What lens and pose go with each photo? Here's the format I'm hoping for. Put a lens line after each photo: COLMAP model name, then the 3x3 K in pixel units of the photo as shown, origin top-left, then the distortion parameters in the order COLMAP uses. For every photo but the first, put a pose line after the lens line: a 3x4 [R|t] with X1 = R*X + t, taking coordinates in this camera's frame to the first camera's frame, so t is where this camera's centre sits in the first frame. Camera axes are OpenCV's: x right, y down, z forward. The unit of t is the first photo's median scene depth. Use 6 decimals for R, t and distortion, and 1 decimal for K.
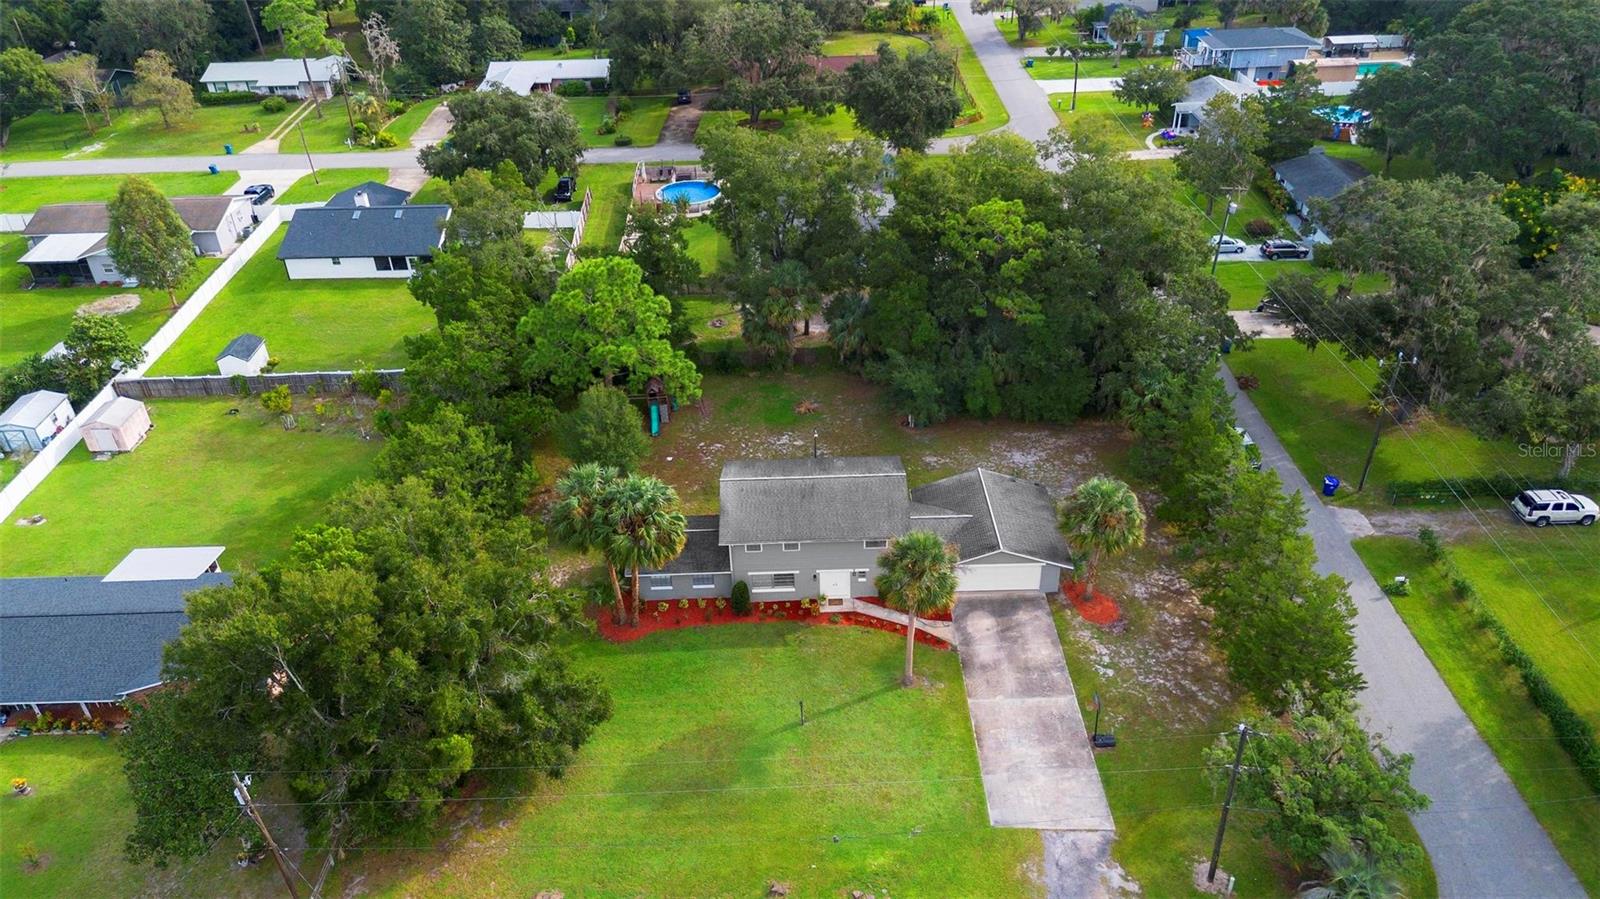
lens RADIAL K [[1150.0, 0, 799.8], [0, 1150.0, 440.5], [0, 0, 1]] dist [0.049845, -0.050723]
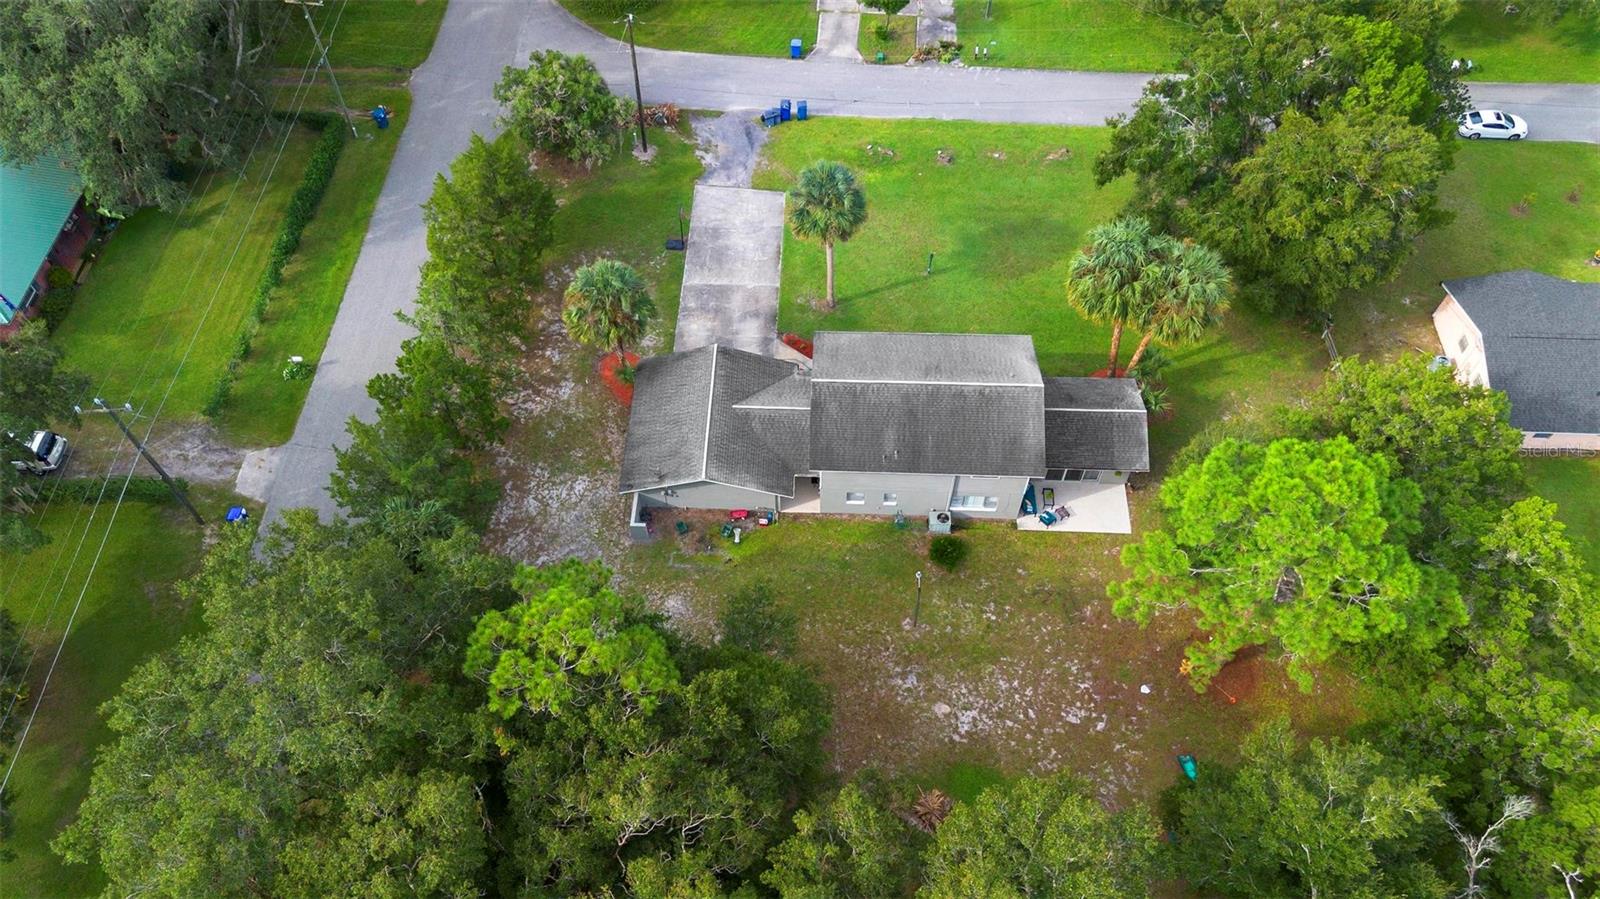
lens RADIAL K [[1150.0, 0, 804.4], [0, 1150.0, 439.7], [0, 0, 1]] dist [0.049845, -0.050723]
pose [[-0.998401, -0.025325, 0.050539, 0.053353], [0.049168, 0.052117, 0.997430, -0.737523], [-0.027894, 0.998320, -0.050789, 1.025281]]
